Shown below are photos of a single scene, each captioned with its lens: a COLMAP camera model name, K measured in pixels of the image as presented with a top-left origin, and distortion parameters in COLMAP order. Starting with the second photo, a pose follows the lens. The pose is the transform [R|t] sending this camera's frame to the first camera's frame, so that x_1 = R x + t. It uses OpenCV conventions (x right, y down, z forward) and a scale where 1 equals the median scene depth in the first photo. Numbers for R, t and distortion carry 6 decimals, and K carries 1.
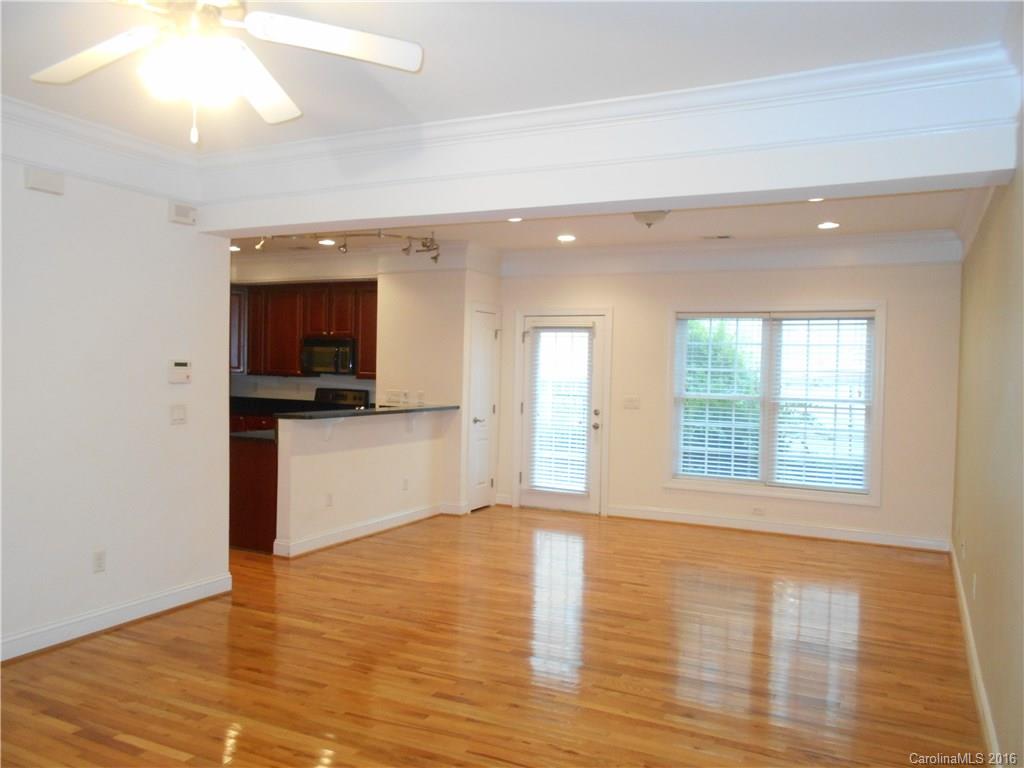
lens RADIAL K [[839.2, 0, 513.6], [0, 839.2, 383.7], [0, 0, 1]] dist [0.000631, 0.035057]
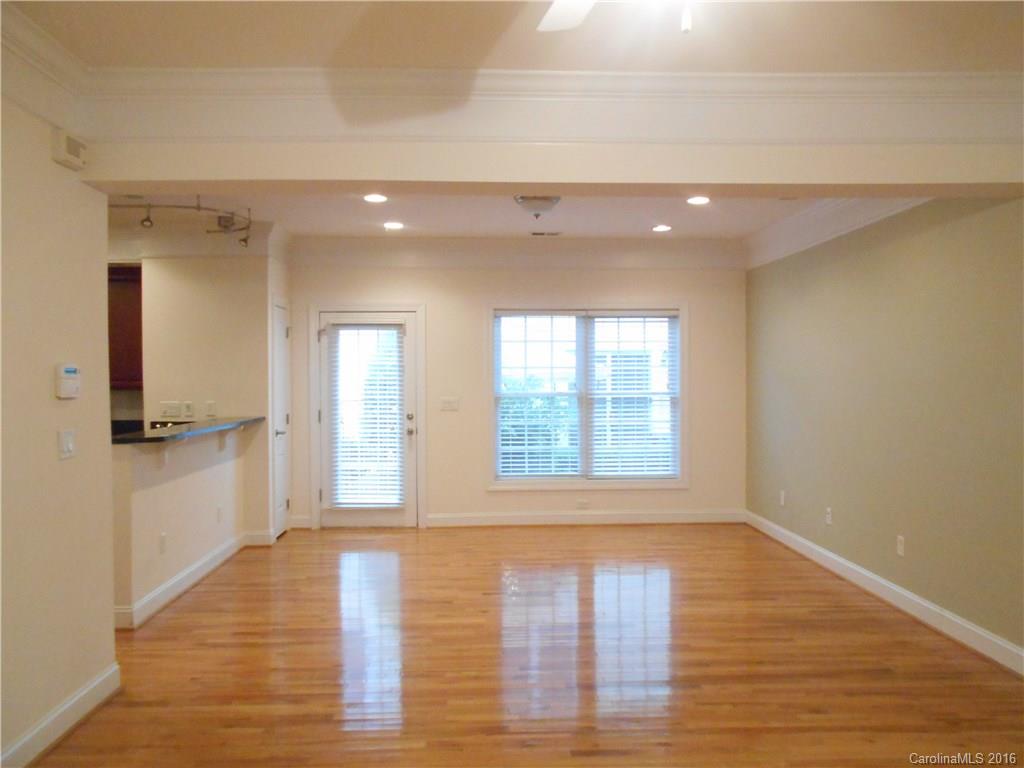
lens RADIAL K [[839.2, 0, 511.1], [0, 839.2, 385.0], [0, 0, 1]] dist [0.000631, 0.035057]
pose [[0.876916, -0.032440, 0.479547, -0.248310], [0.033553, 0.999417, 0.006252, -0.002640], [-0.479470, 0.010608, 0.877494, 0.134739]]
